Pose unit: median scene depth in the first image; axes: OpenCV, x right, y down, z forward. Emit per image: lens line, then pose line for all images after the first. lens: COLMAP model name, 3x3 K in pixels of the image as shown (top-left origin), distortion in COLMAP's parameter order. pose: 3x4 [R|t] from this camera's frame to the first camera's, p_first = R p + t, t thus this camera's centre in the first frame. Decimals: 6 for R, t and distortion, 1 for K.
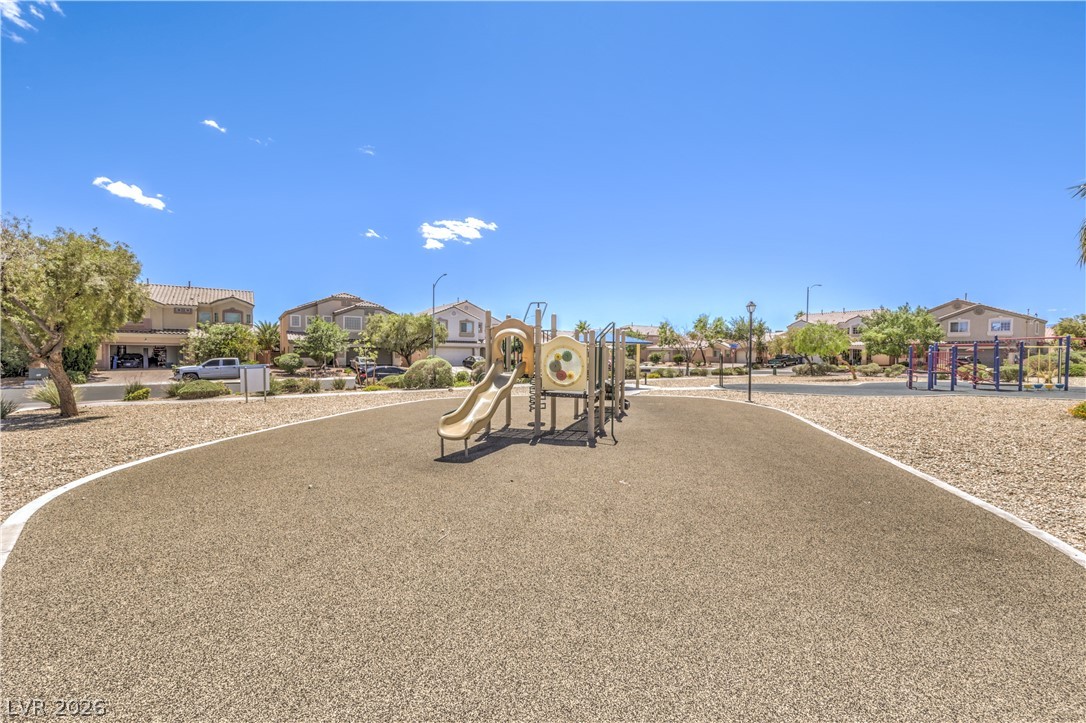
lens RADIAL K [[436.5, 0, 546.0], [0, 436.5, 359.1], [0, 0, 1]] dist [-0.004807, 0.001109]
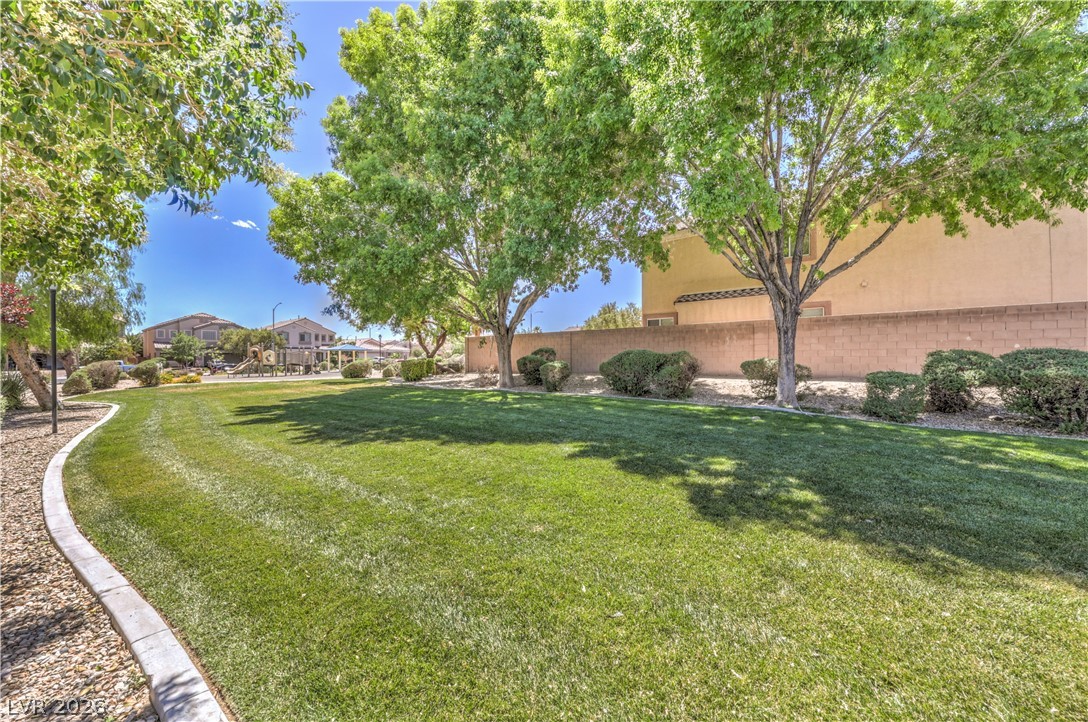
lens RADIAL K [[437.3, 0, 540.2], [0, 437.3, 359.6], [0, 0, 1]] dist [-0.004807, 0.001109]
pose [[0.974865, -0.008908, 0.222616, 0.294932], [0.010671, 0.999920, -0.006718, 0.015693], [-0.222539, 0.008925, 0.974883, -0.631578]]
